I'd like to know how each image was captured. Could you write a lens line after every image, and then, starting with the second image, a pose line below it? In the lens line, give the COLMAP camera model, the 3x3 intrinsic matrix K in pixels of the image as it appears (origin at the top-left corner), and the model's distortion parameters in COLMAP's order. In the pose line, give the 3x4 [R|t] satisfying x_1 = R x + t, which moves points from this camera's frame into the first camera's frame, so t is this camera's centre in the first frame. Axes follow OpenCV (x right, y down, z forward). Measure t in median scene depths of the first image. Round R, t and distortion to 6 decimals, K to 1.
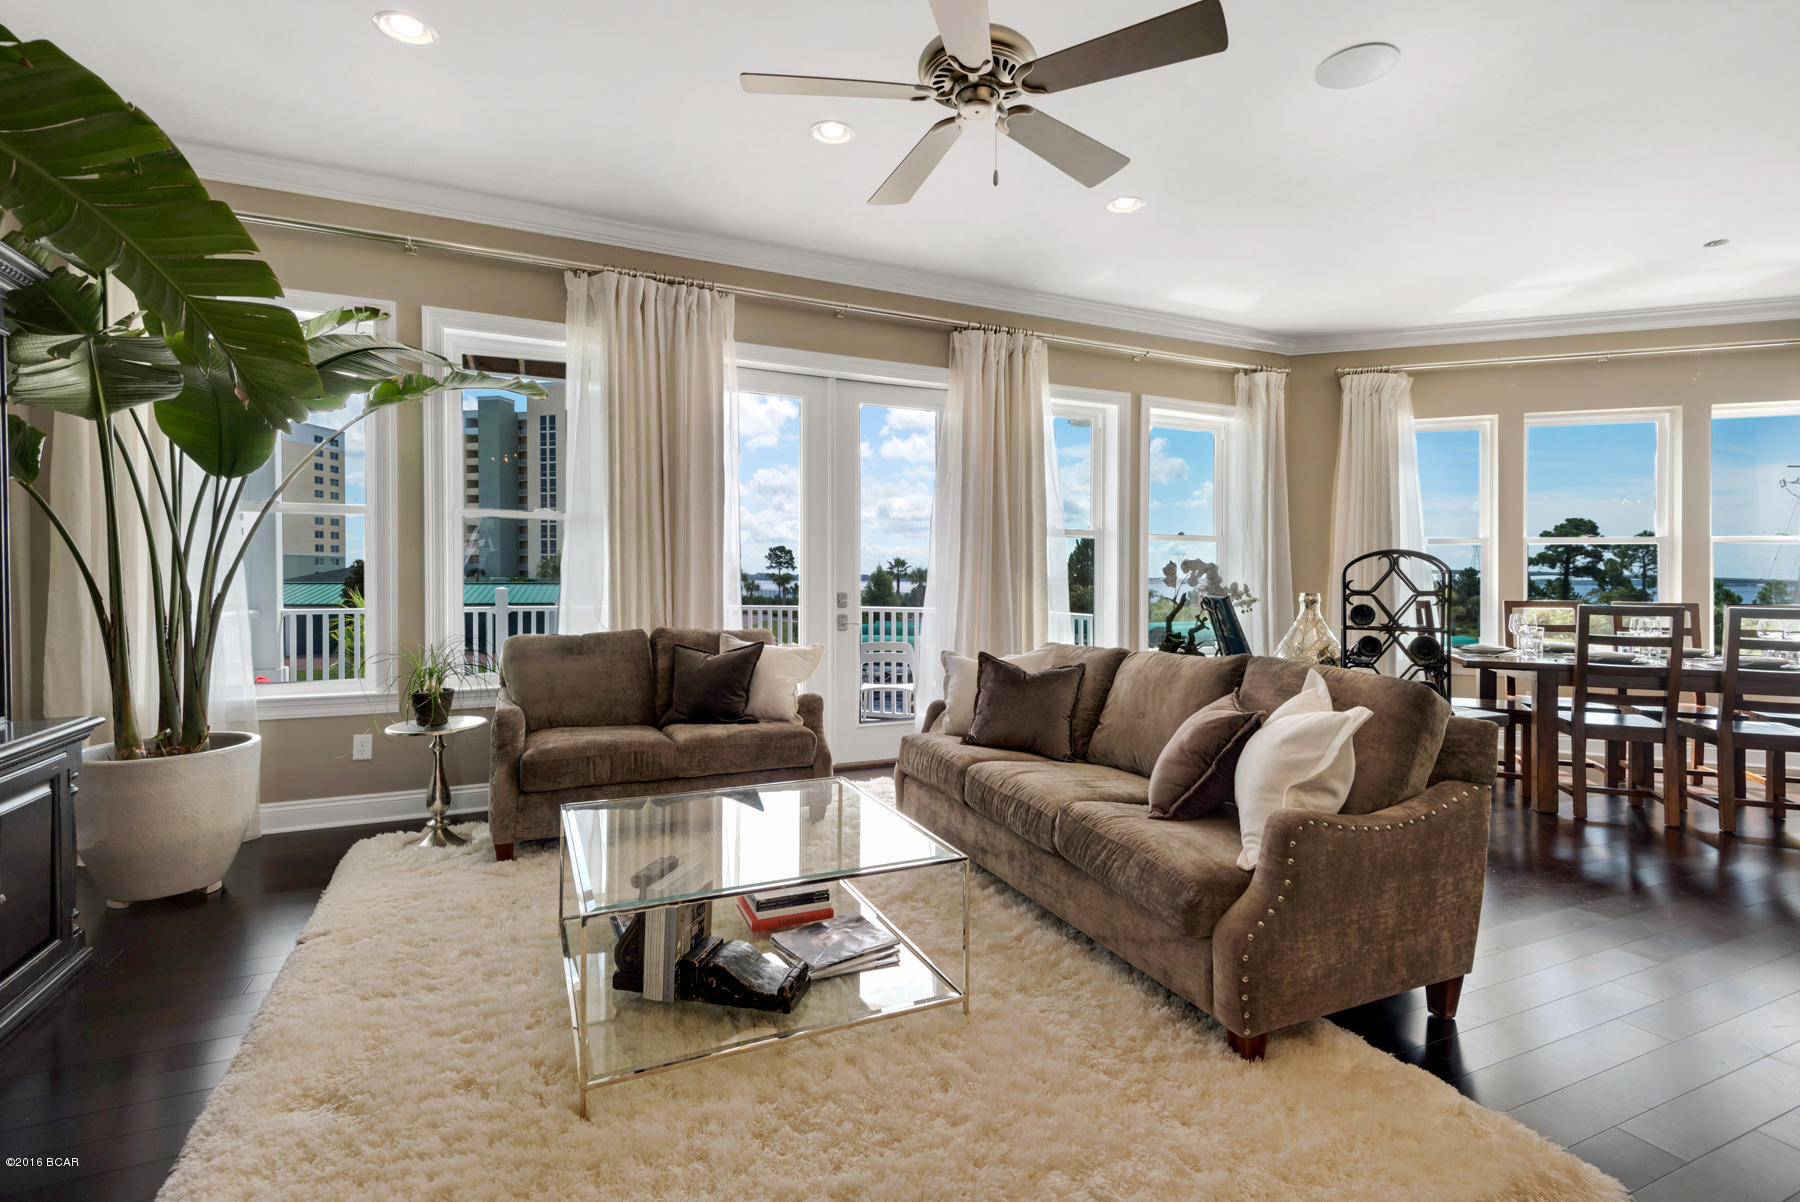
lens RADIAL K [[807.0, 0, 867.8], [0, 807.0, 579.3], [0, 0, 1]] dist [0.000838, -0.000576]
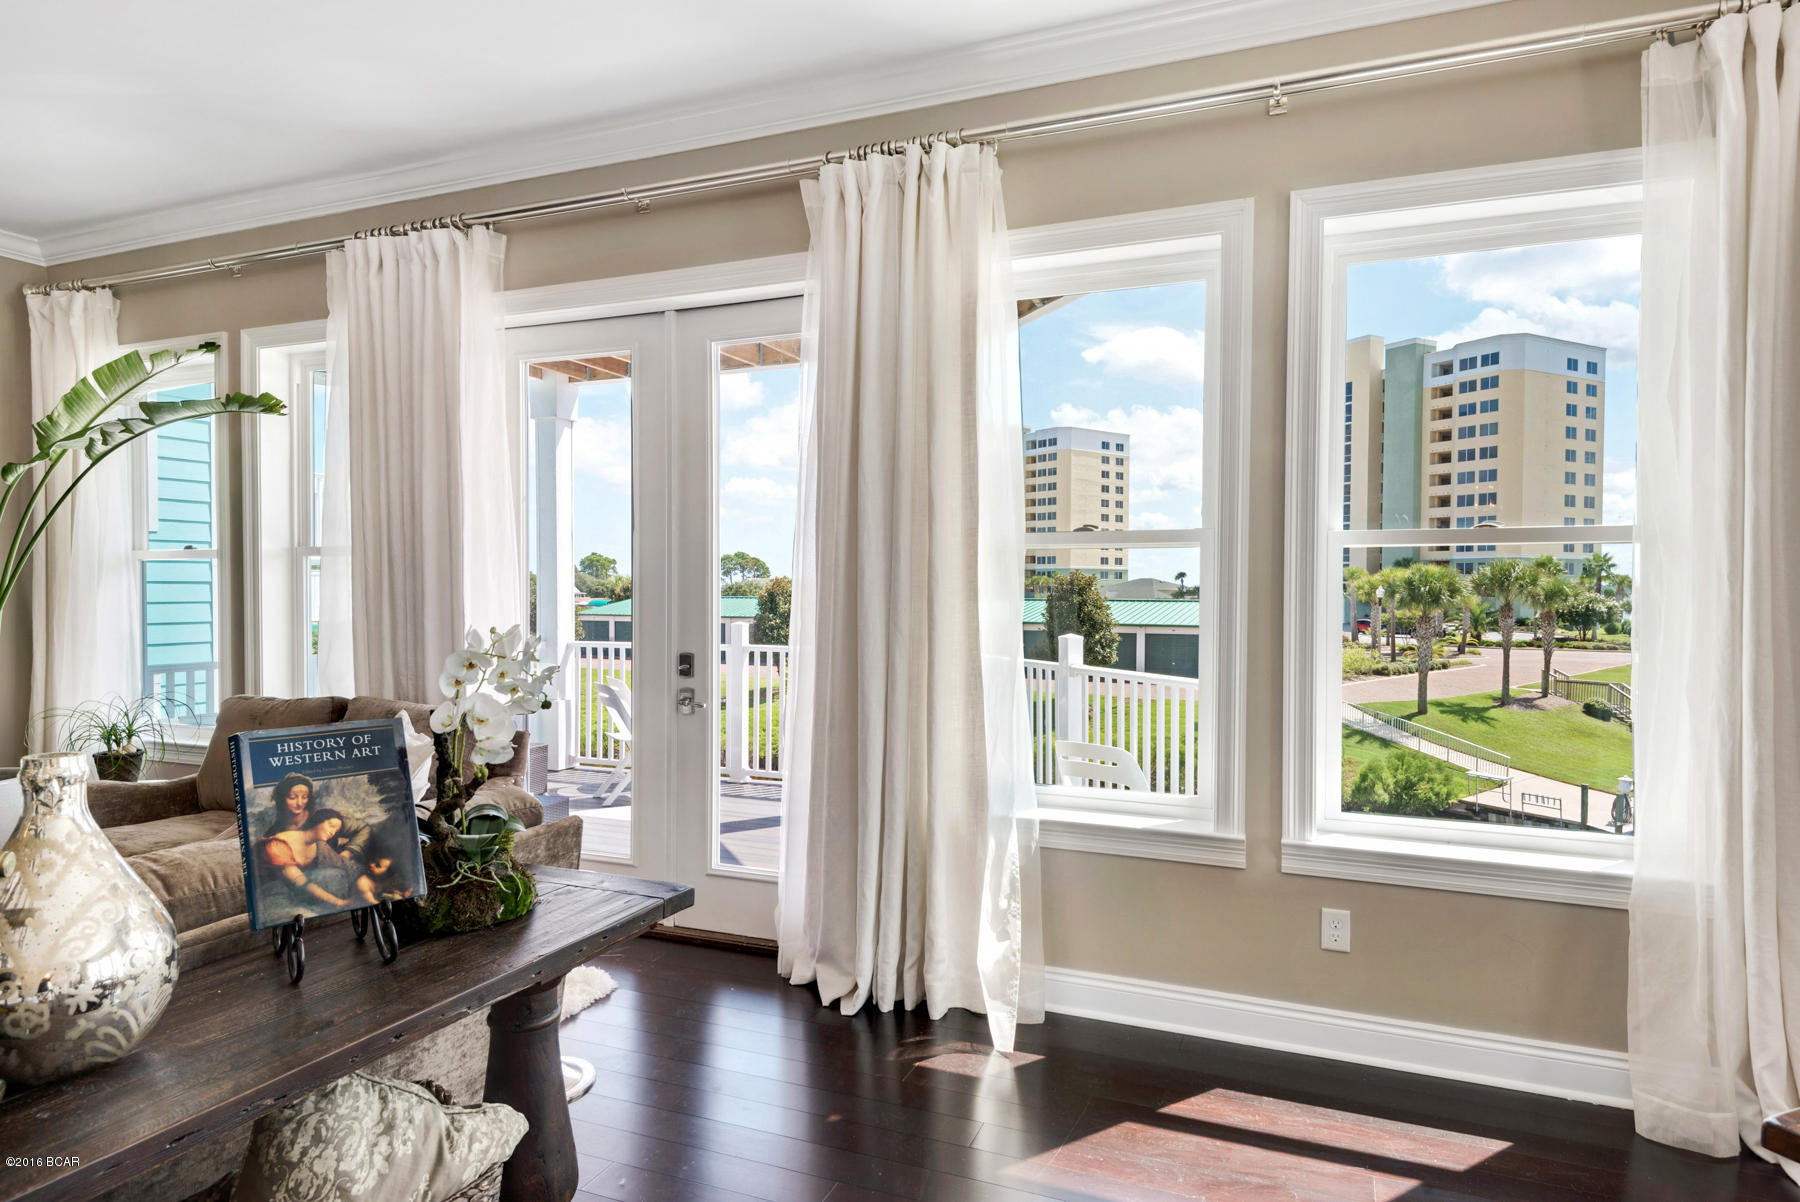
lens RADIAL K [[1078.6, 0, 891.9], [0, 1078.6, 602.0], [0, 0, 1]] dist [0.008137, 0.000022]
pose [[0.693156, 0.005071, -0.720770, 0.990753], [0.003261, 0.999943, 0.010172, -0.045831], [0.720780, -0.009402, 0.693100, 0.784676]]
